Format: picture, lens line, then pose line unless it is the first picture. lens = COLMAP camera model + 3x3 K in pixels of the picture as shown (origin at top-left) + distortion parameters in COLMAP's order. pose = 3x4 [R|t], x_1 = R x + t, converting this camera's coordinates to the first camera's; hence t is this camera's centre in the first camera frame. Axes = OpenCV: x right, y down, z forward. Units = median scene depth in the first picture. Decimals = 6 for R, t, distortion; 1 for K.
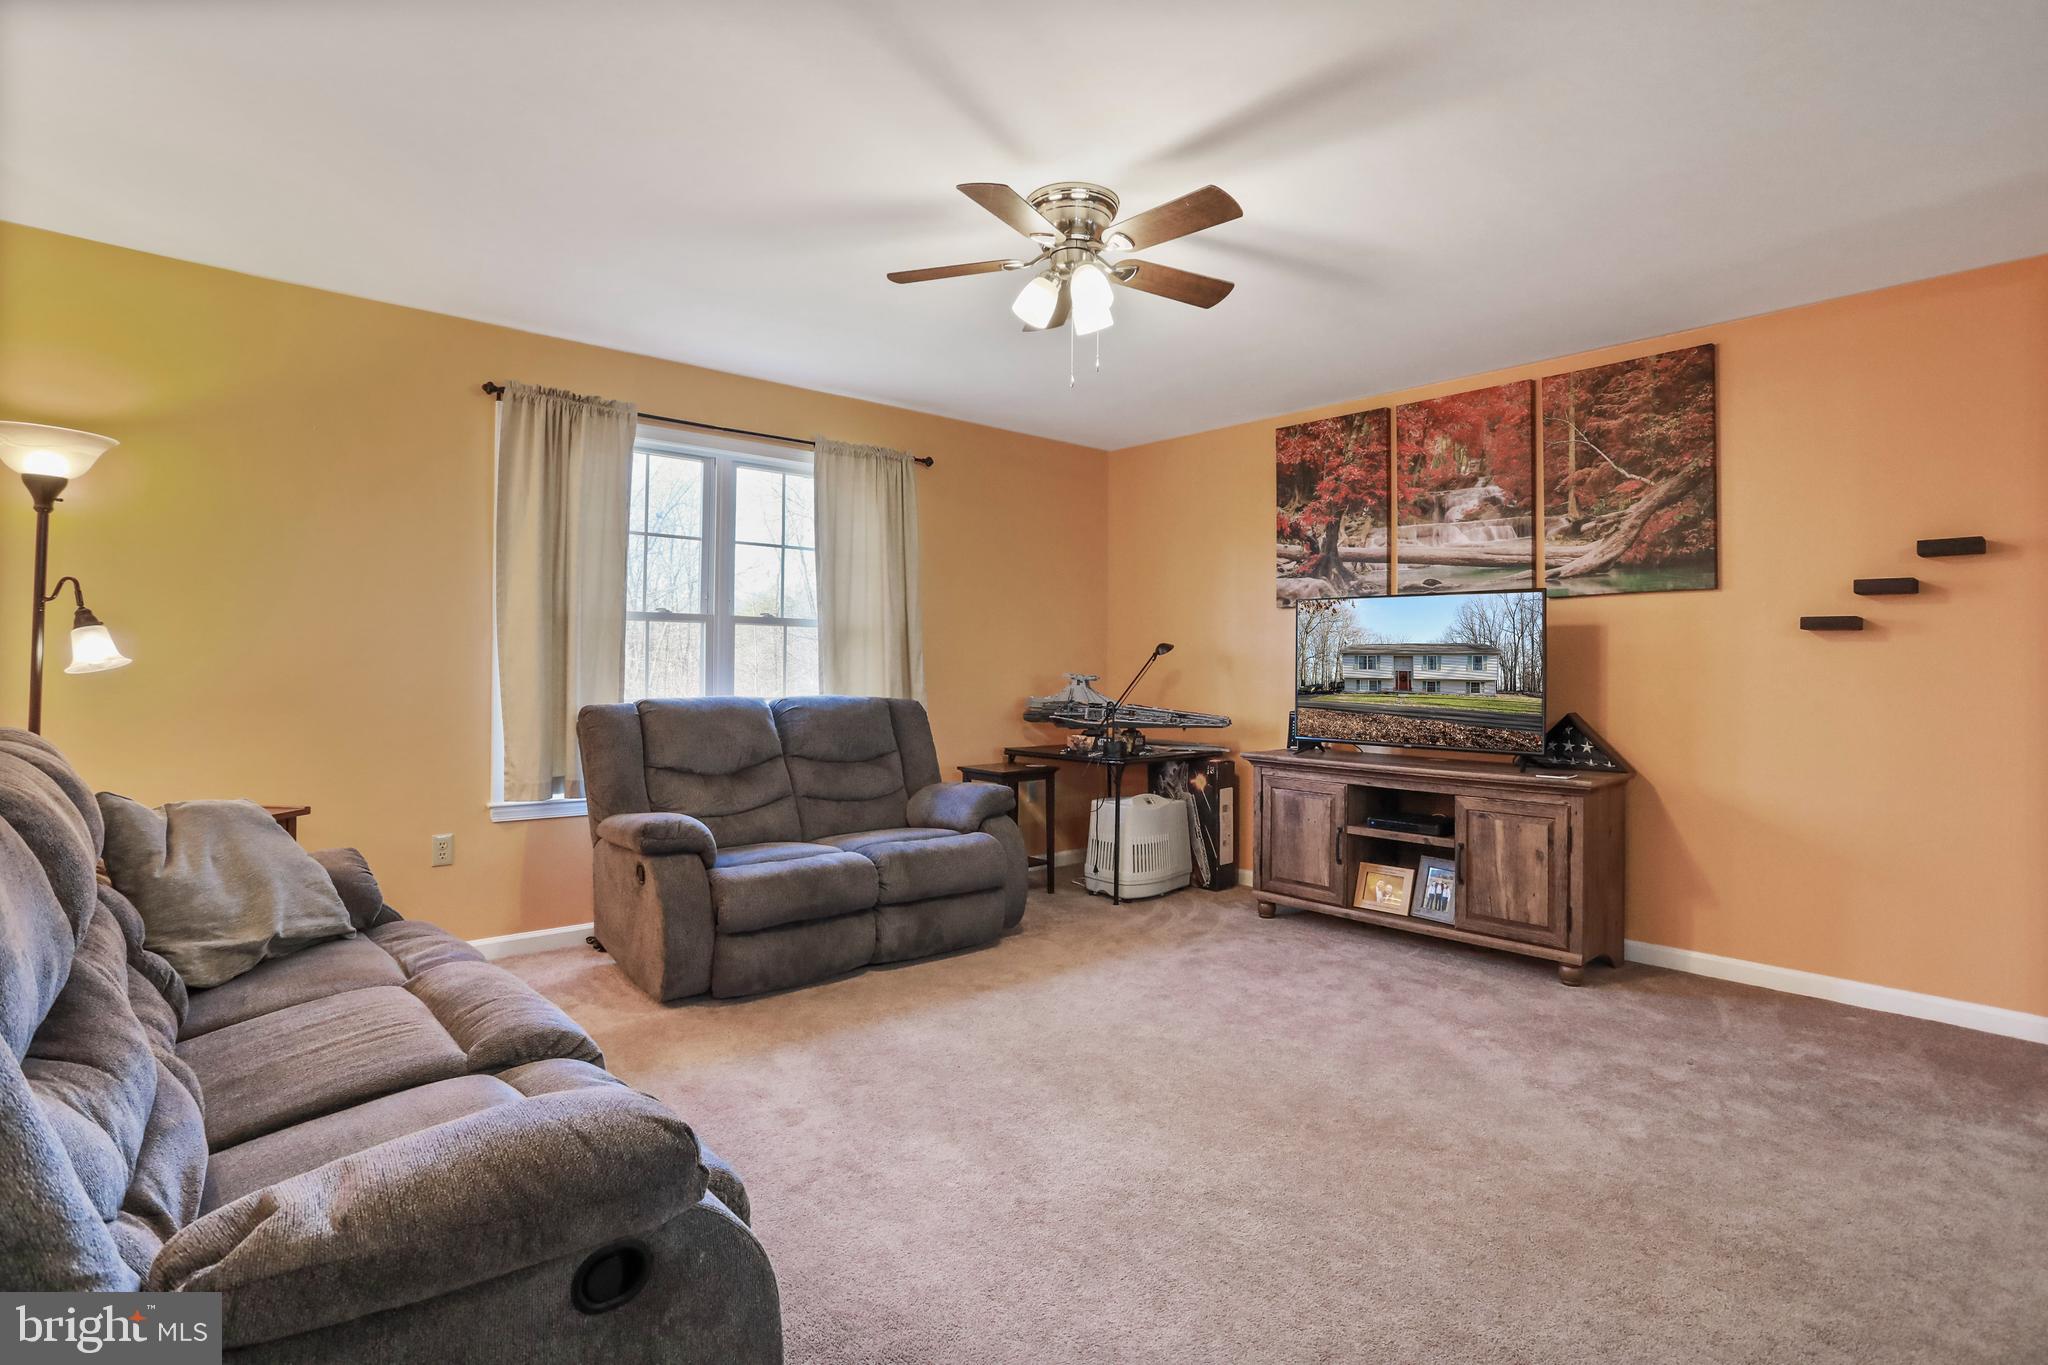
lens RADIAL K [[1018.0, 0, 1023.6], [0, 1018.0, 660.9], [0, 0, 1]] dist [-0.060954, 0.034712]
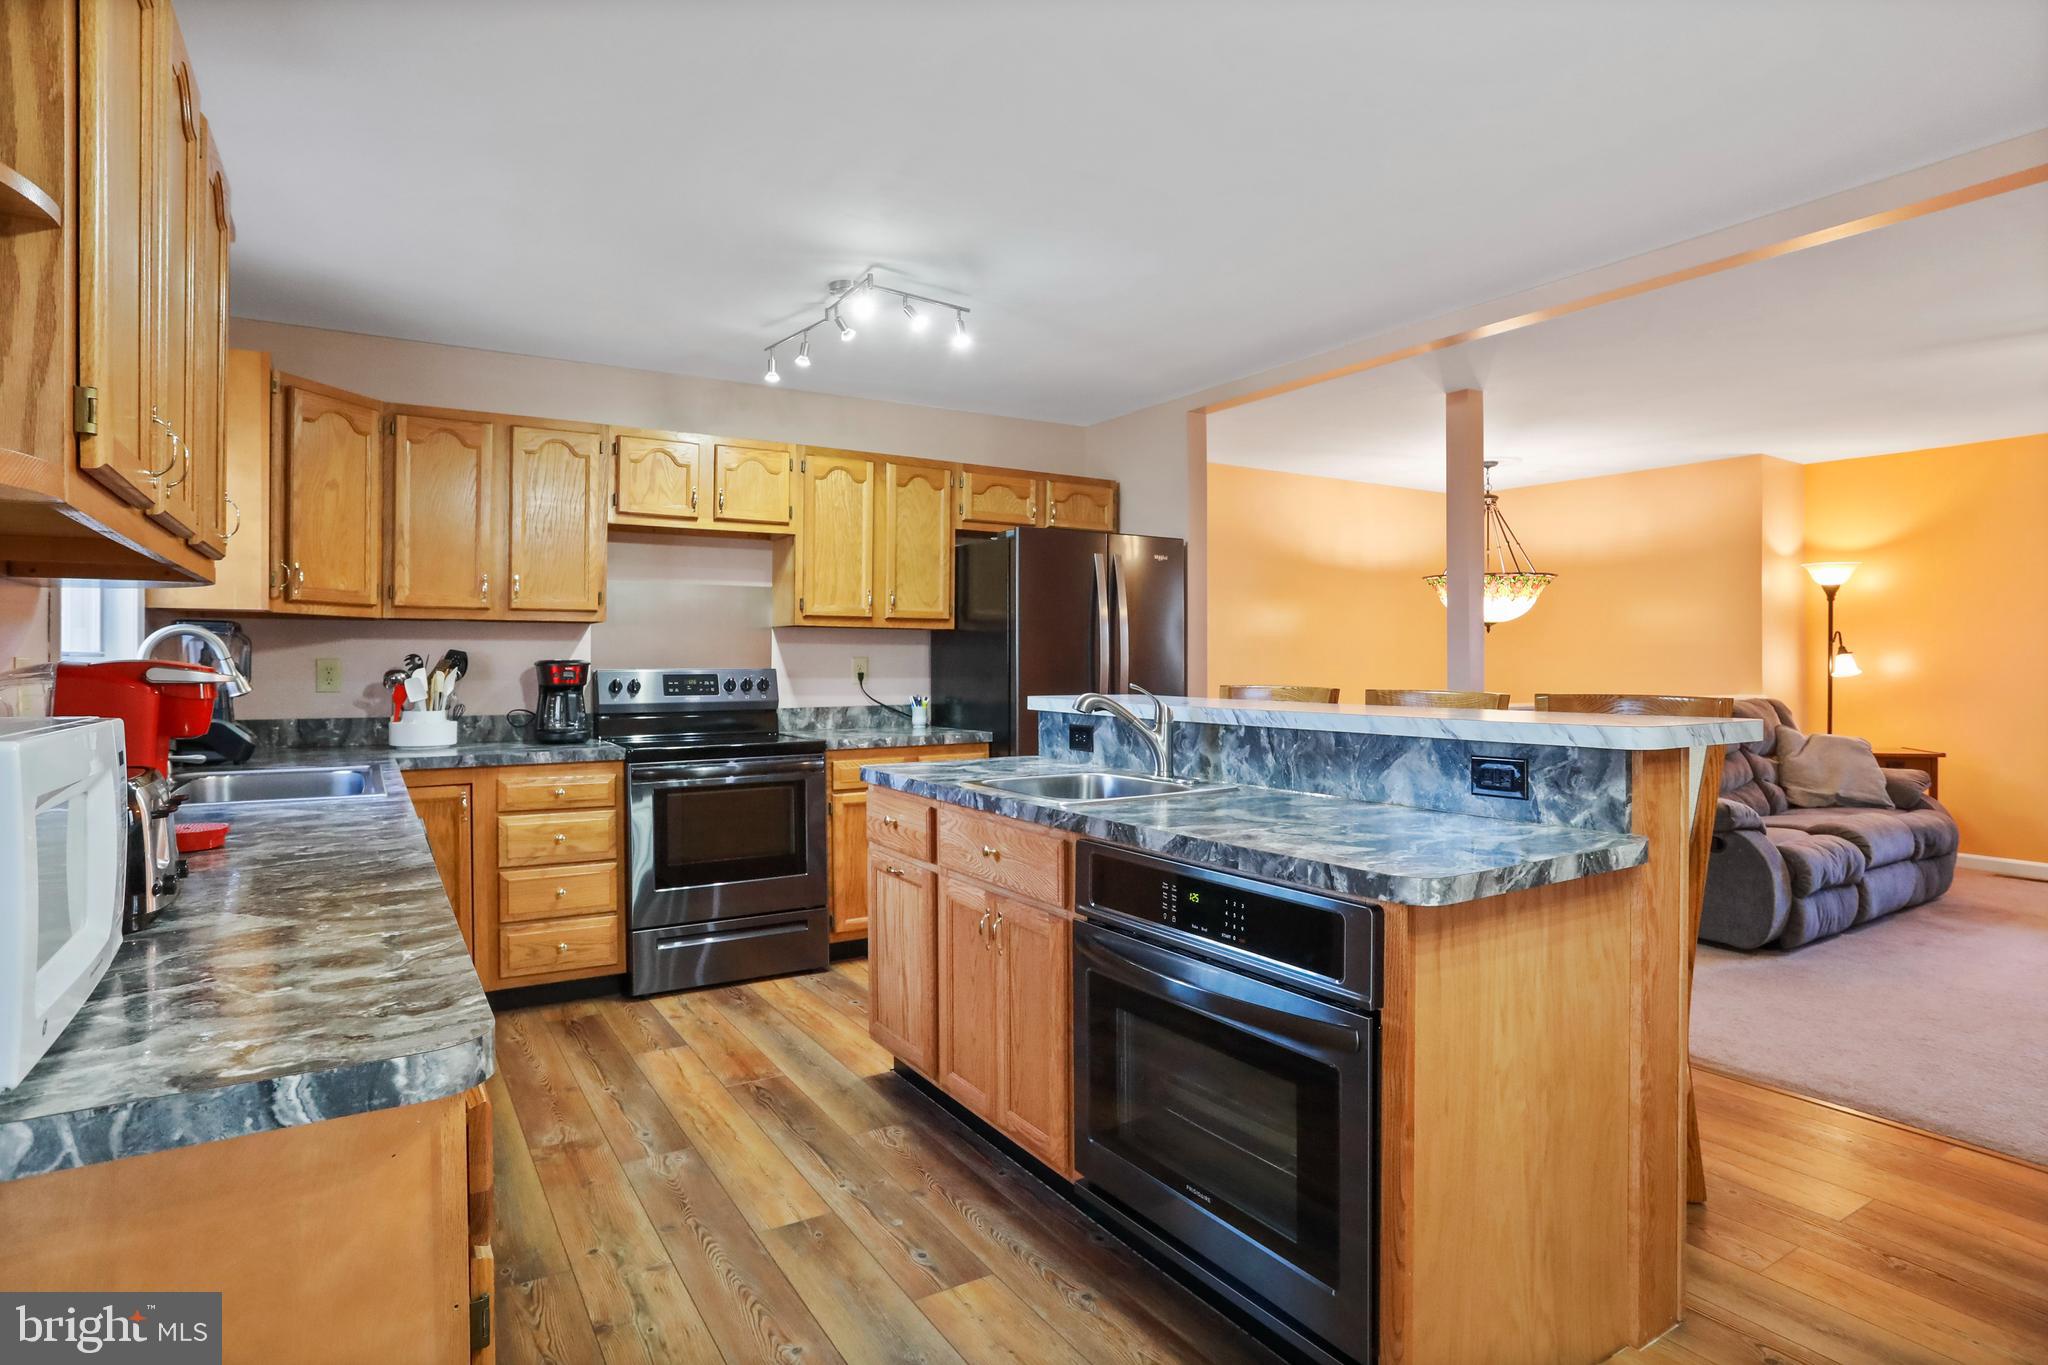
lens RADIAL K [[1097.4, 0, 1019.7], [0, 1097.4, 659.4], [0, 0, 1]] dist [-0.070752, 0.043528]
pose [[-0.168196, -0.005654, -0.985737, 1.038717], [0.008702, 0.999936, -0.007221, -0.015821], [0.985715, -0.009792, -0.168136, -0.221955]]
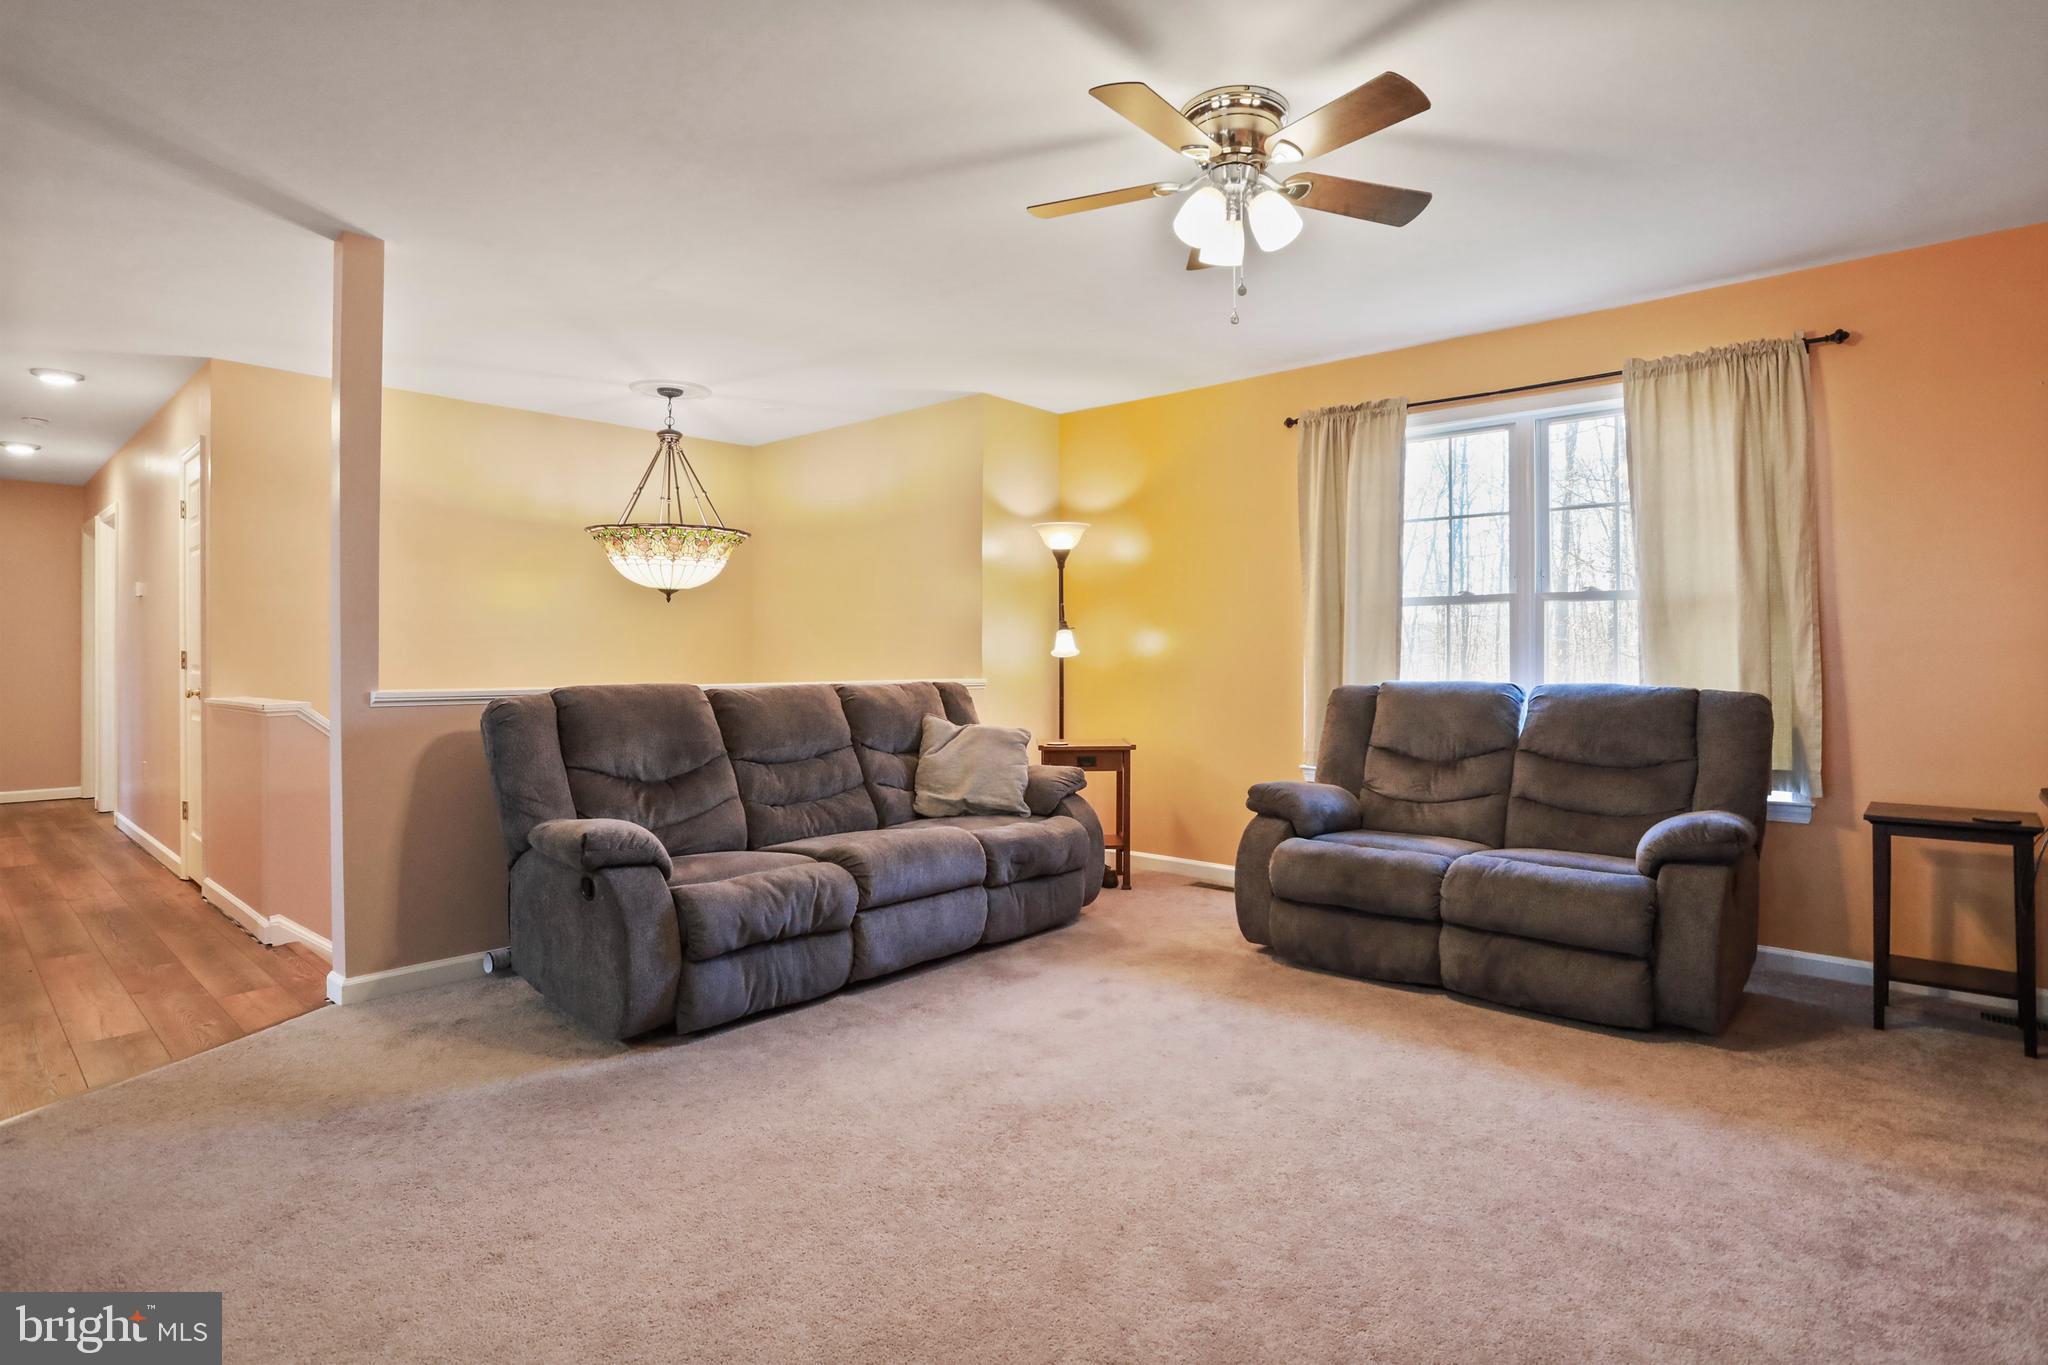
lens RADIAL K [[1059.4, 0, 1035.0], [0, 1059.4, 657.8], [0, 0, 1]] dist [-0.064466, 0.039831]
pose [[0.107892, -0.003308, -0.994157, 0.626382], [0.009755, 0.999950, -0.002268, 0.011826], [0.994115, -0.009453, 0.107919, 0.488361]]
